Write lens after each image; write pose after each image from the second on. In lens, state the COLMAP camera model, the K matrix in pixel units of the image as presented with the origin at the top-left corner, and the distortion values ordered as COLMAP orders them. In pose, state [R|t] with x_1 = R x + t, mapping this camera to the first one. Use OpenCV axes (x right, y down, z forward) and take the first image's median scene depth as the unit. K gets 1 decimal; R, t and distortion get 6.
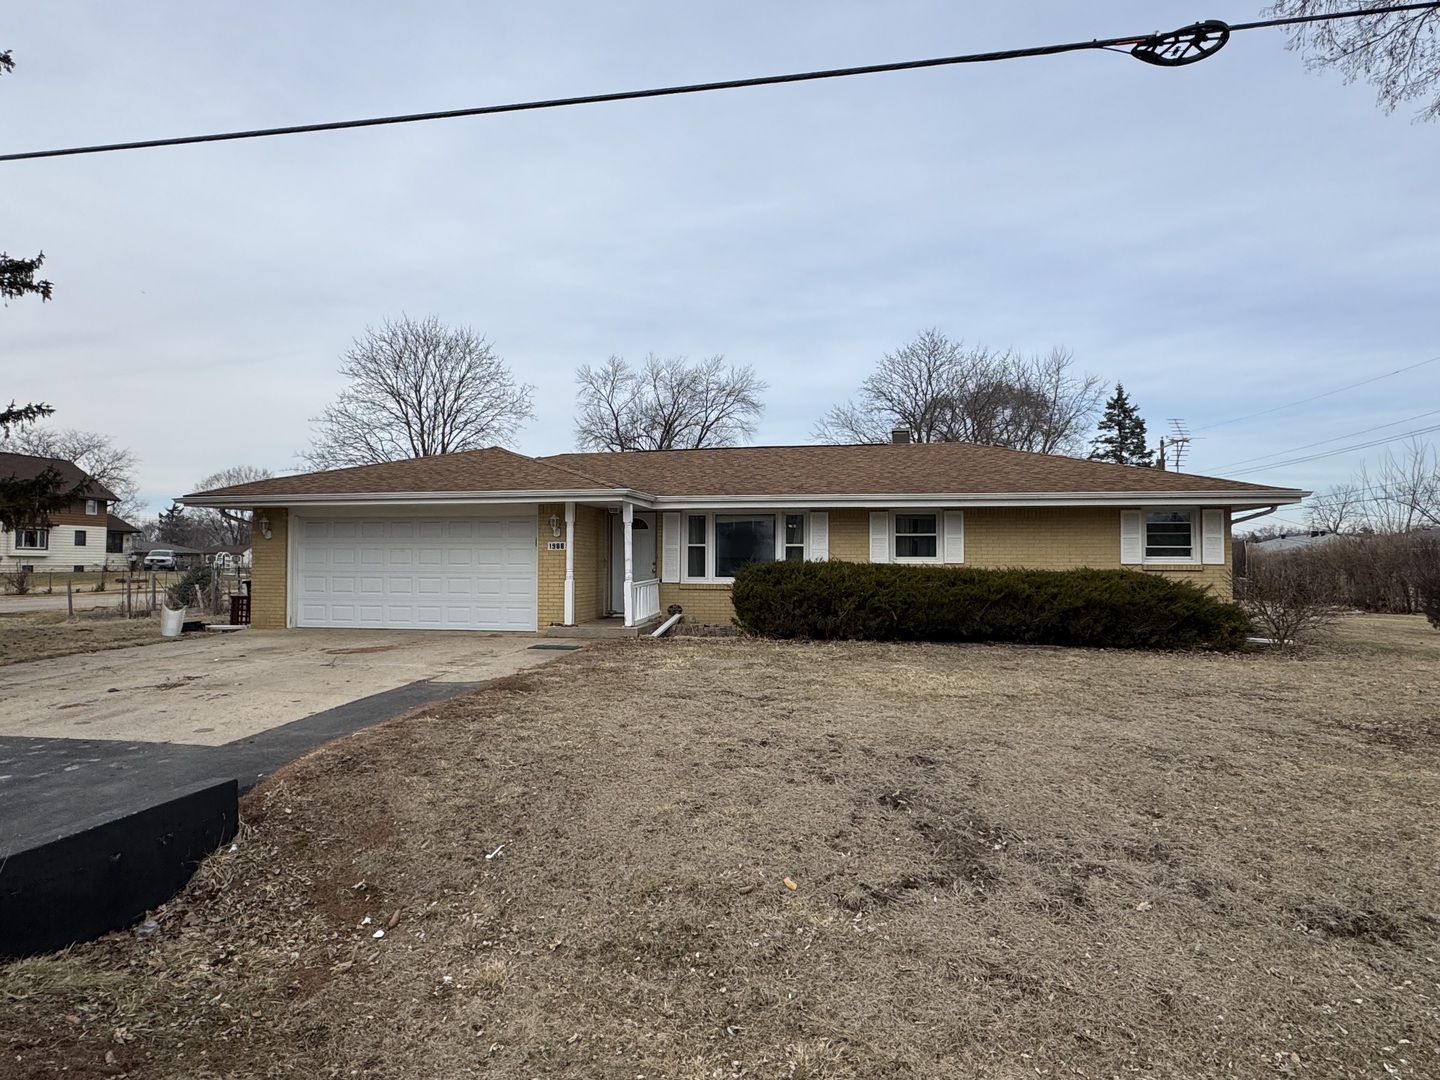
lens RADIAL K [[857.9, 0, 709.5], [0, 857.9, 539.8], [0, 0, 1]] dist [-0.010595, 0.005514]
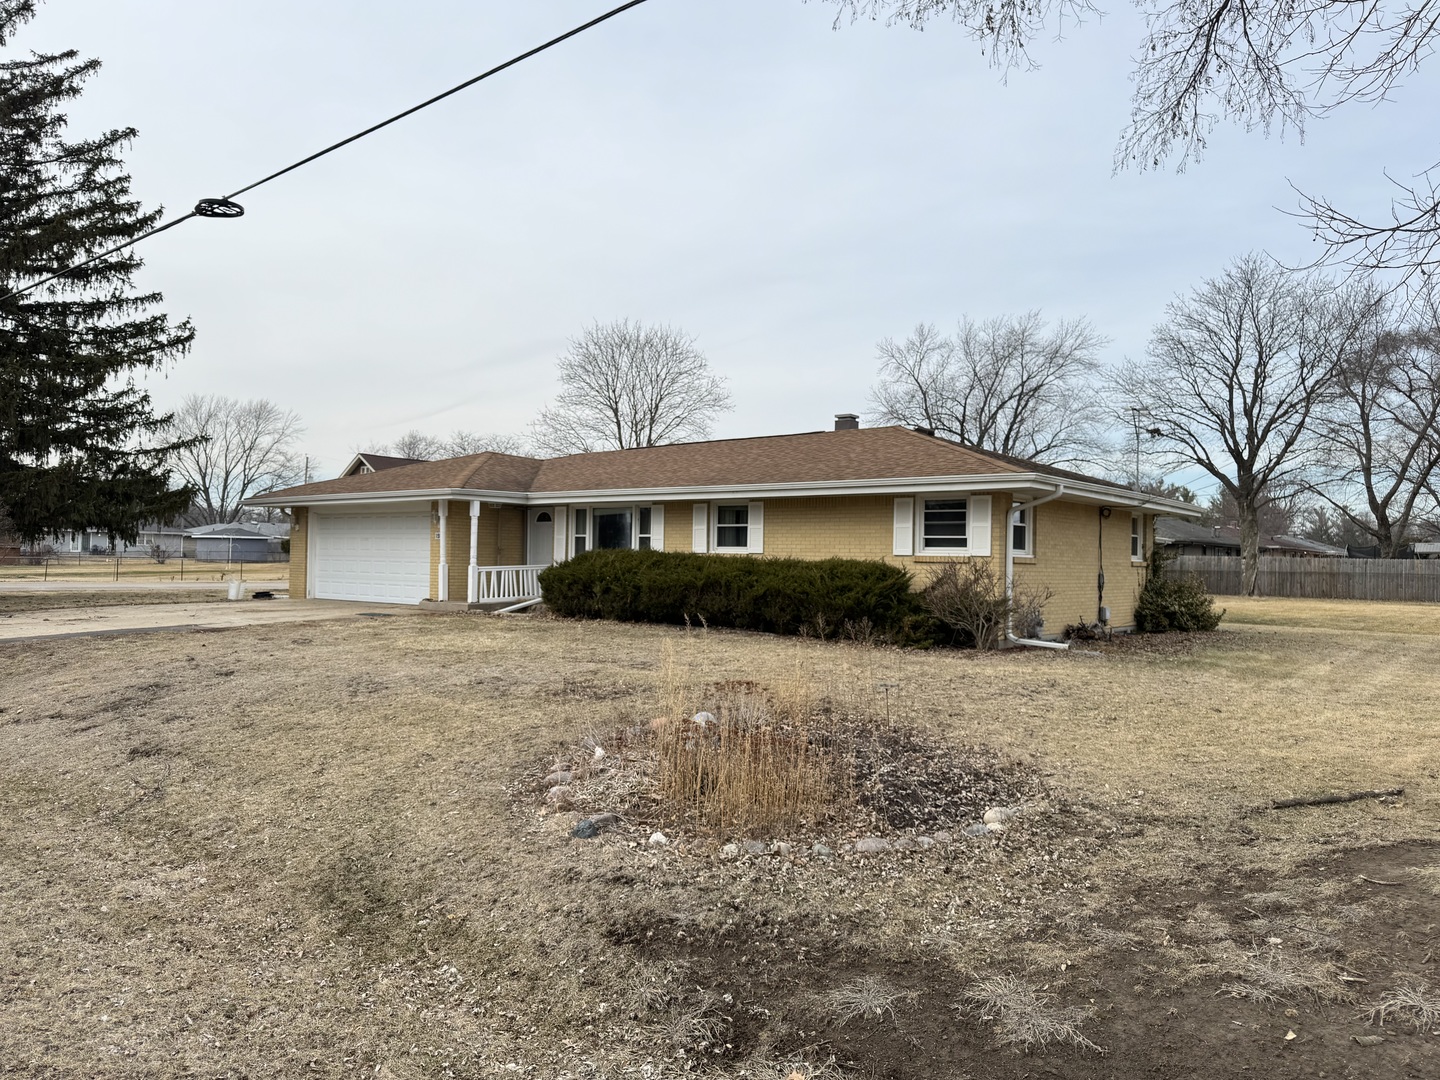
lens RADIAL K [[1002.5, 0, 711.0], [0, 1002.5, 539.1], [0, 0, 1]] dist [0.052241, -0.052852]
pose [[0.881221, 0.001814, -0.472701, 0.782927], [0.001423, 0.999978, 0.006489, 0.002909], [0.472702, -0.006391, 0.881199, -0.070646]]
